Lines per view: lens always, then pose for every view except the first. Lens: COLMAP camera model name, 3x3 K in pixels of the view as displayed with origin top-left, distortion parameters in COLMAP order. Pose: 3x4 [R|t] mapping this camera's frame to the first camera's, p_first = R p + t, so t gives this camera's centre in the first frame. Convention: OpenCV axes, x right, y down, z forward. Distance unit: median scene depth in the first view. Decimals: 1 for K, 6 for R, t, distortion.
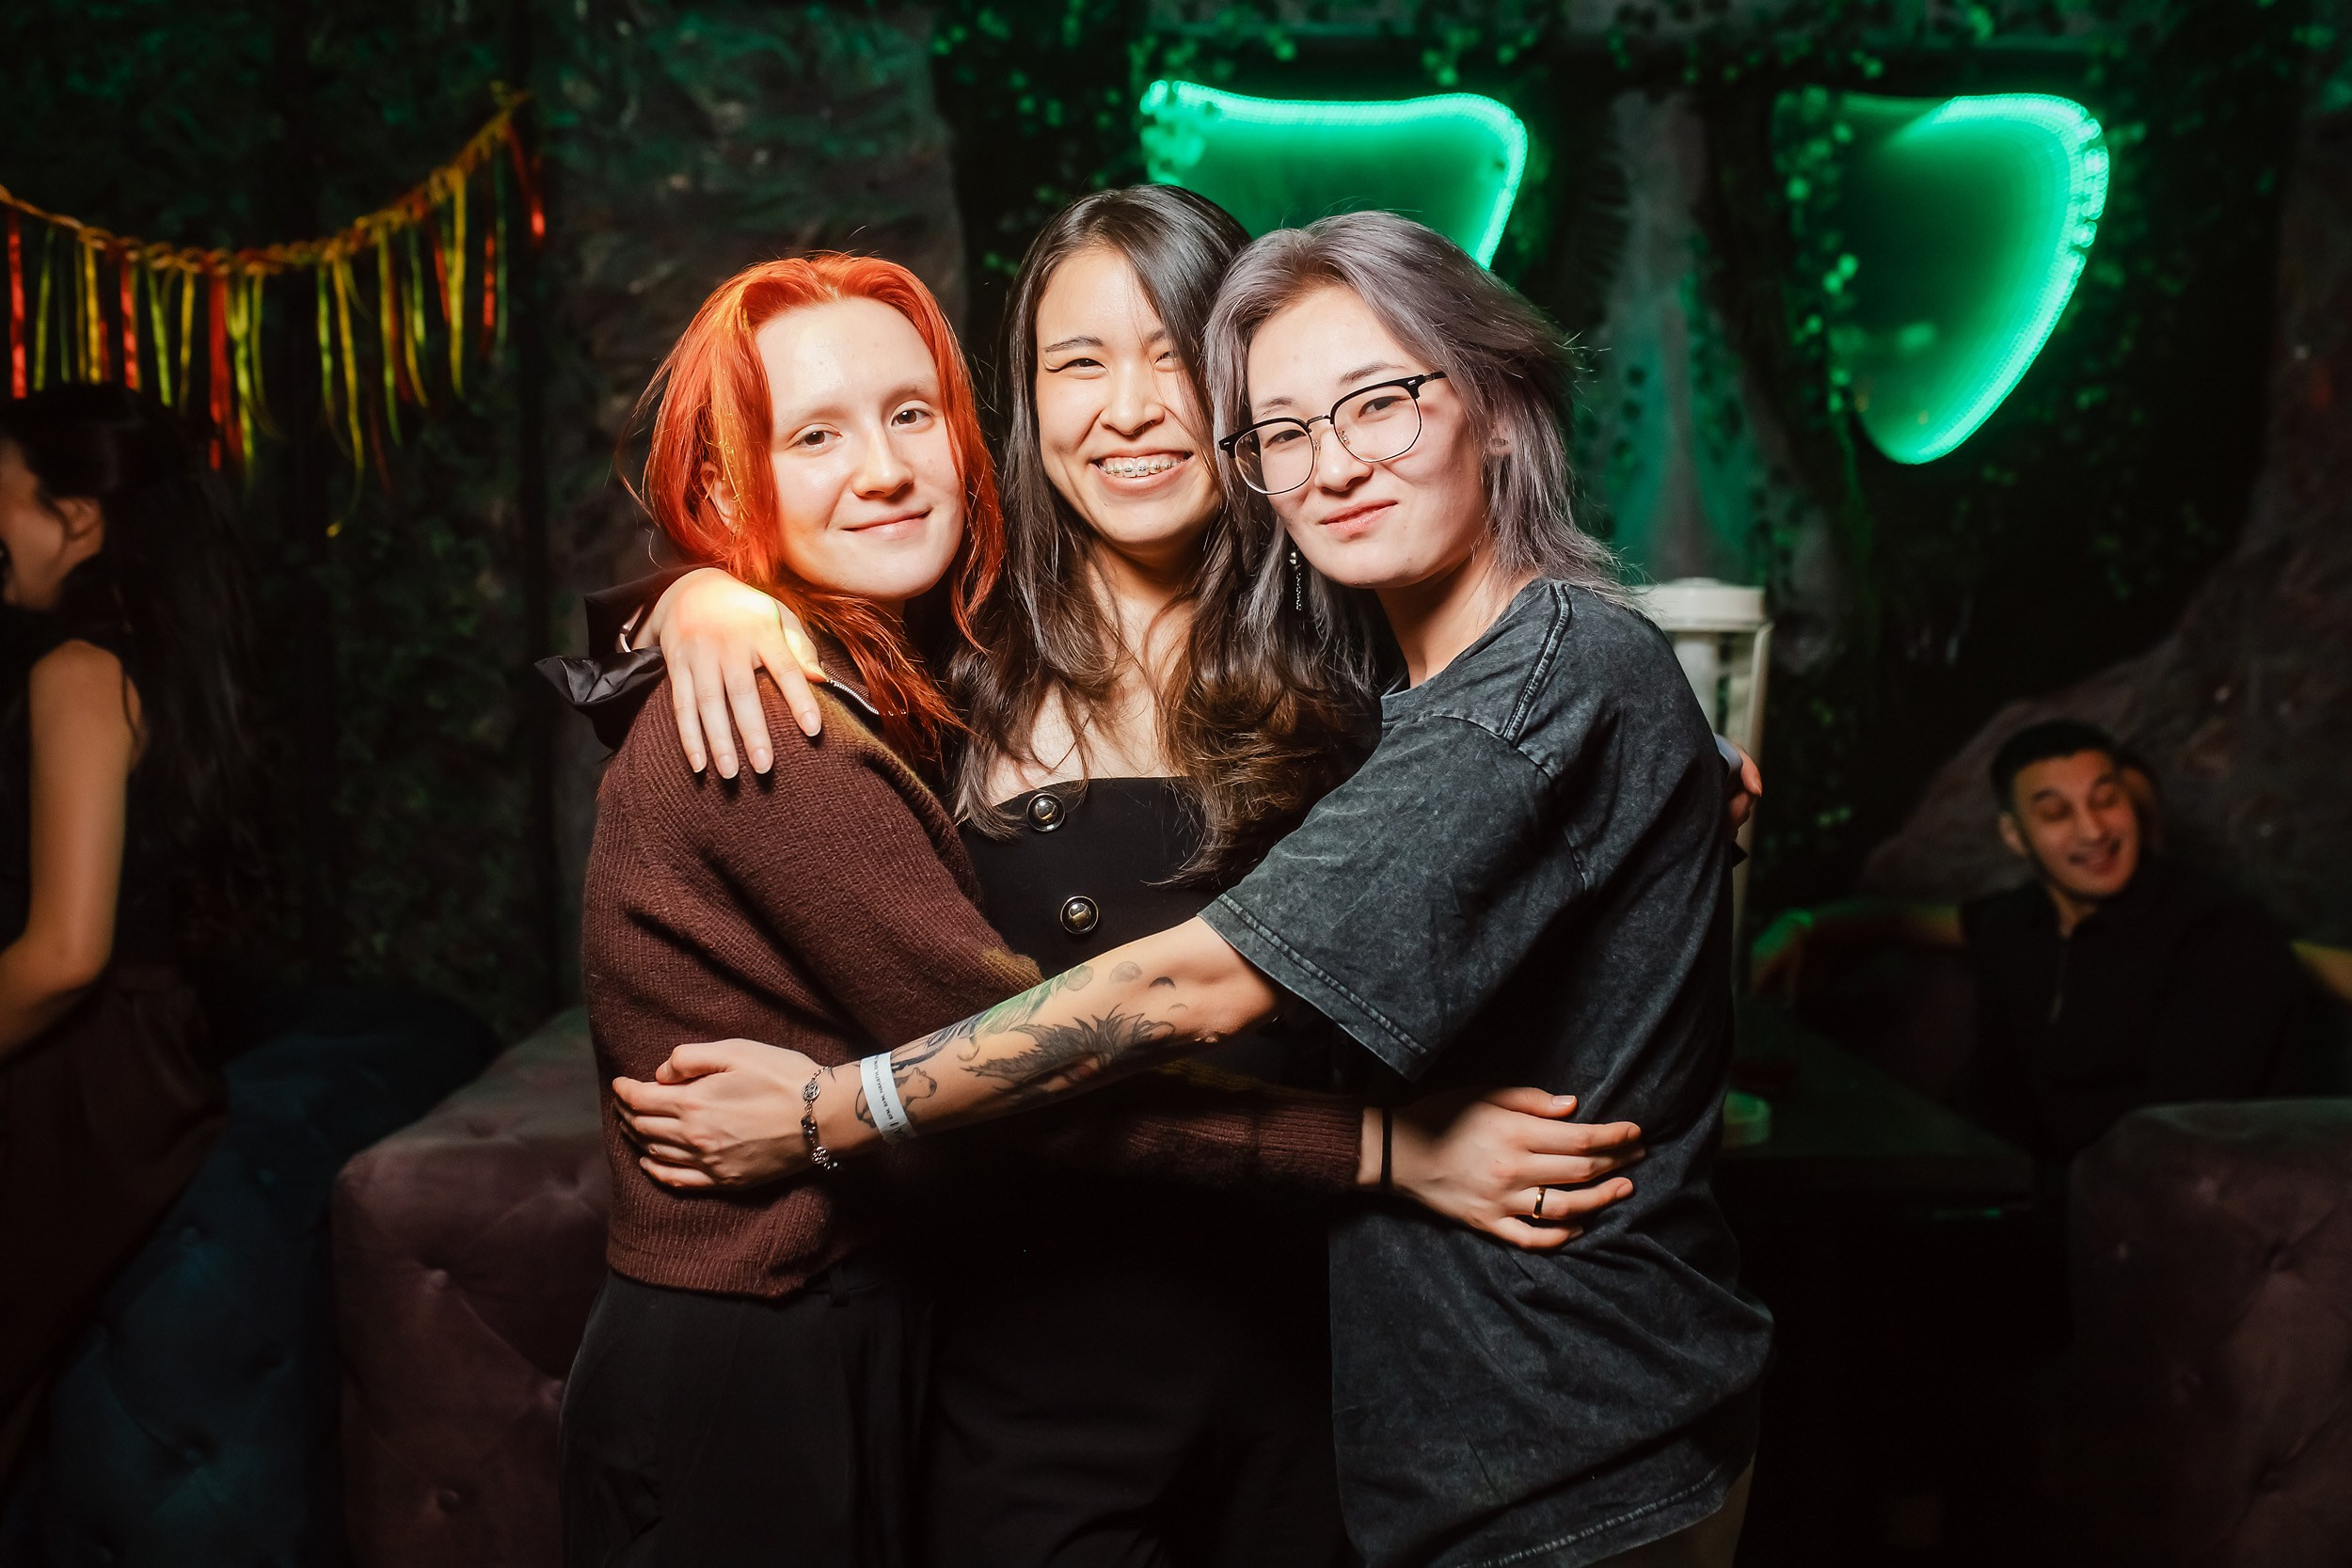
lens RADIAL K [[2295.9, 0, 1176.0], [0, 2295.9, 784.0], [0, 0, 1]] dist [0.003206, 0.017189]
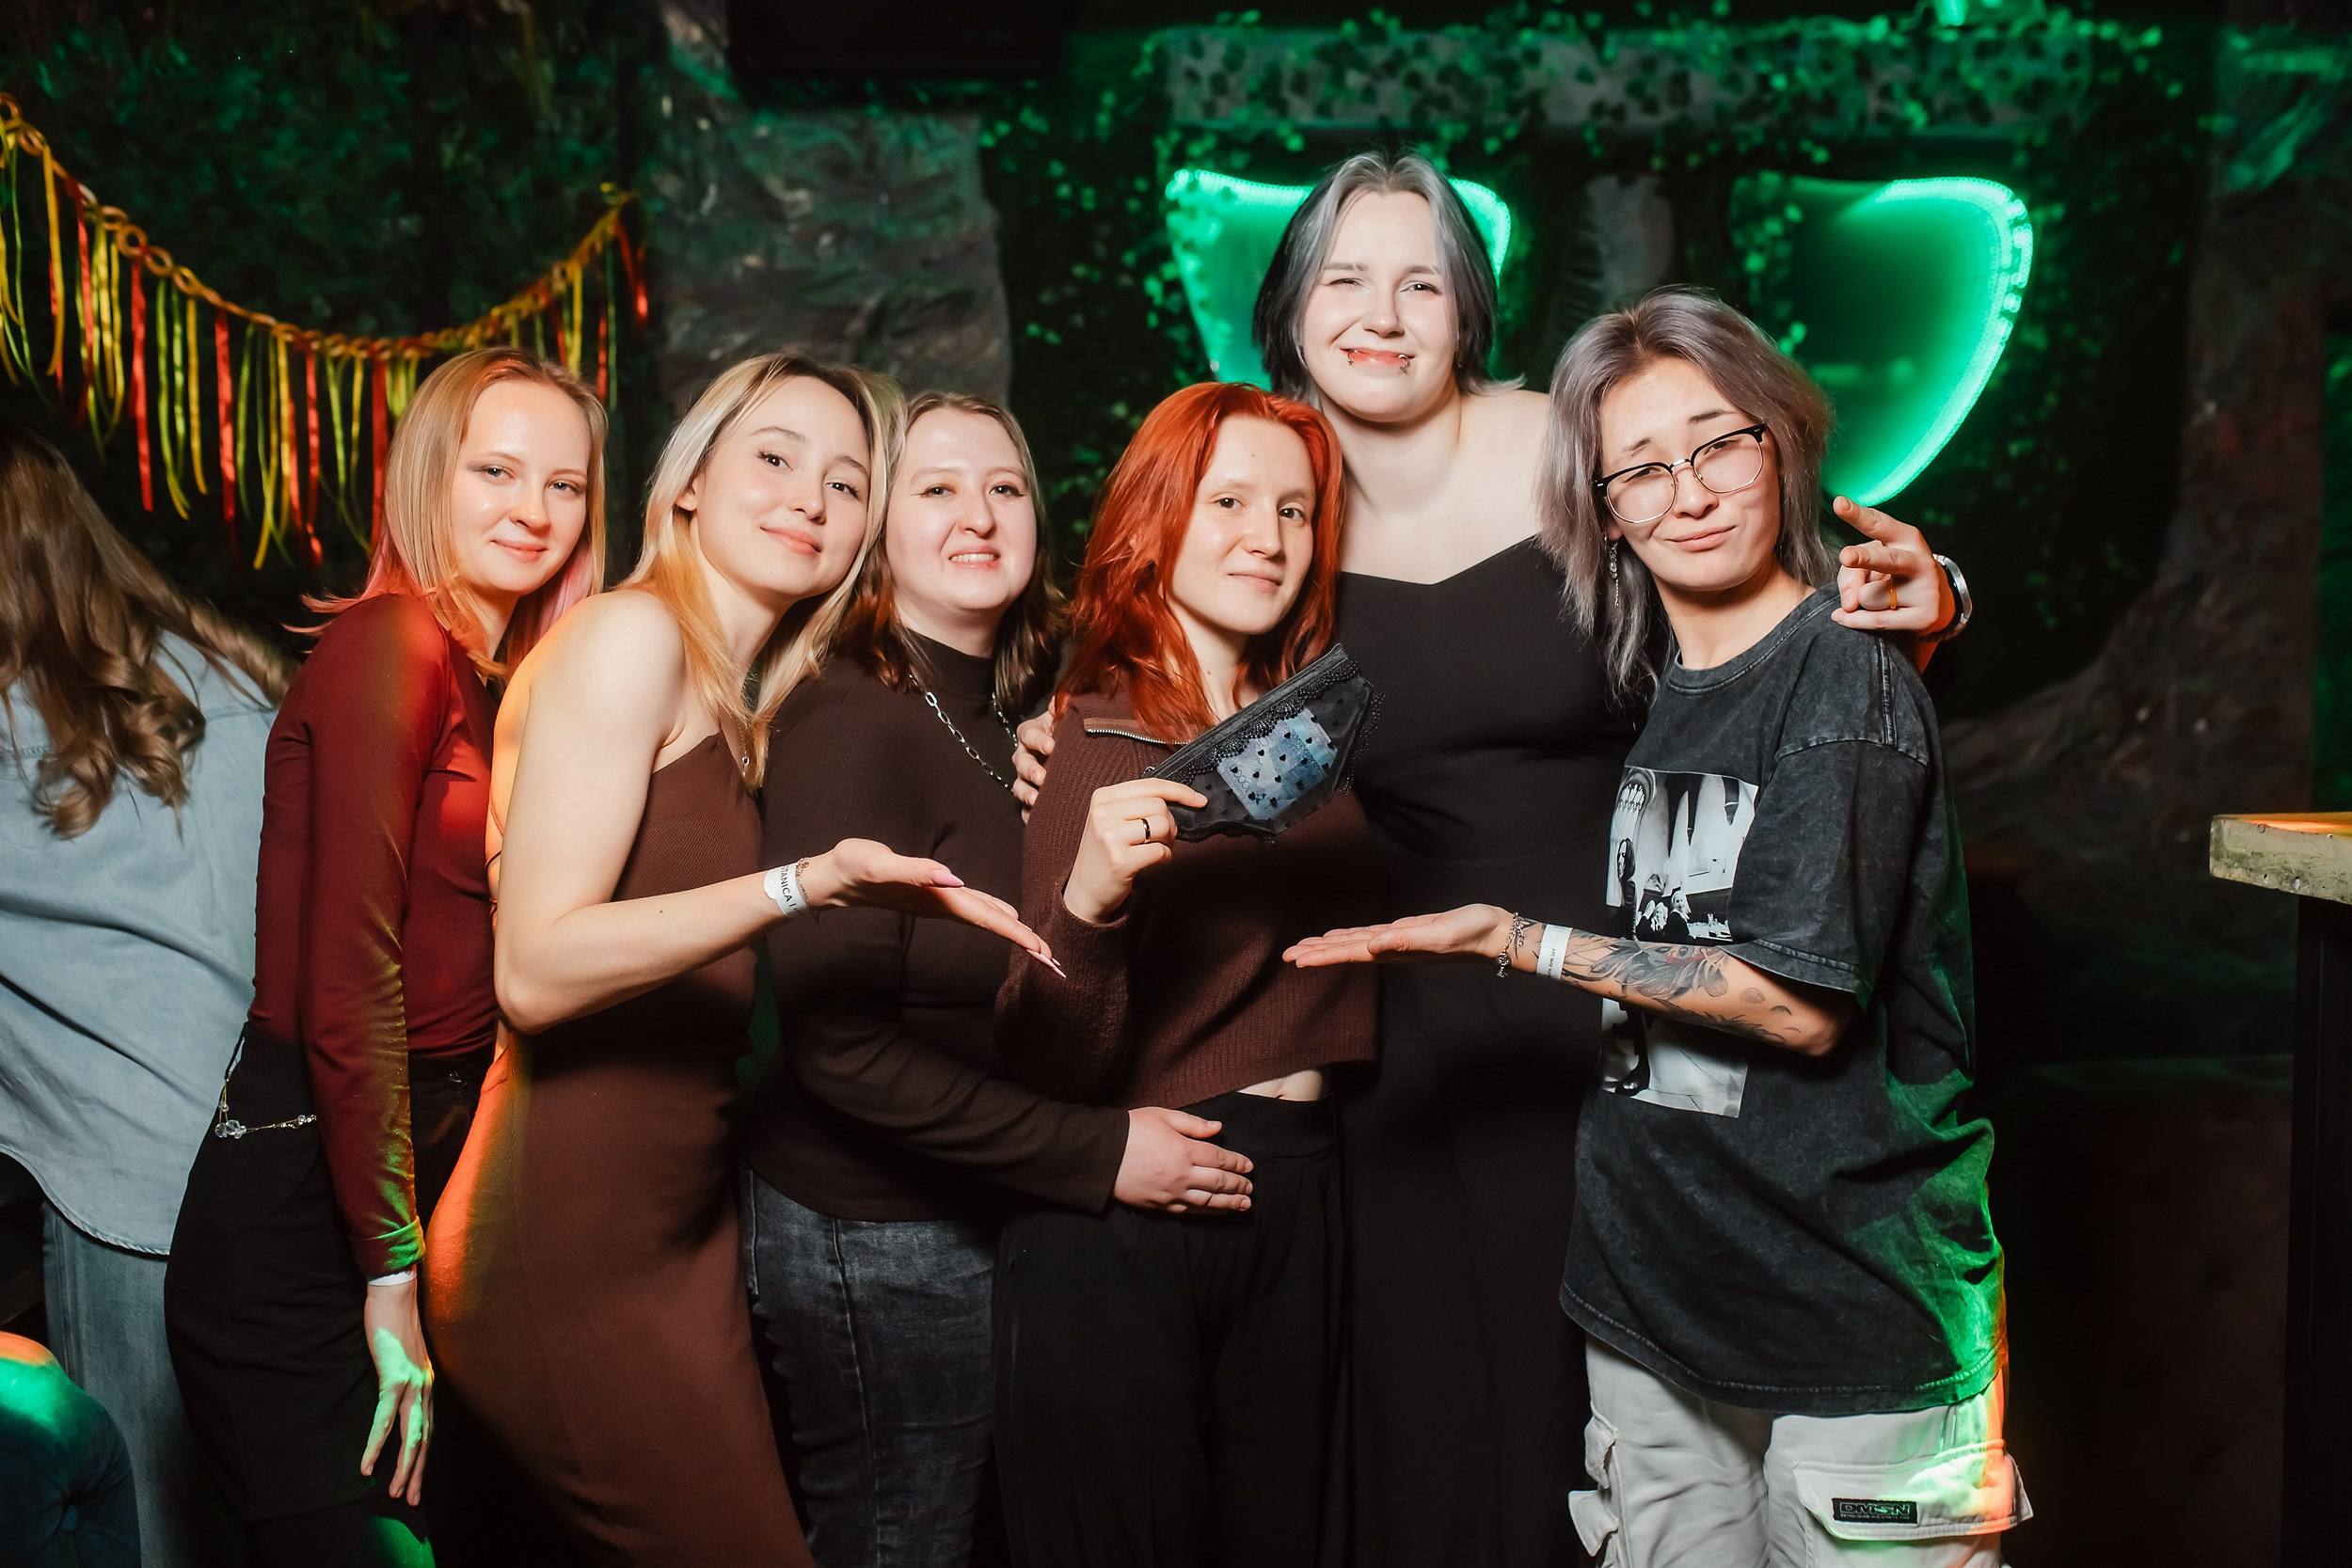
lens RADIAL K [[2295.9, 0, 1176.0], [0, 2295.9, 784.0], [0, 0, 1]] dist [0.003206, 0.017189]
pose [[0.999978, -0.002913, -0.006007, -0.004444], [0.002844, 0.999931, -0.011440, 0.006326], [0.006039, 0.011423, 0.999917, -0.116231]]
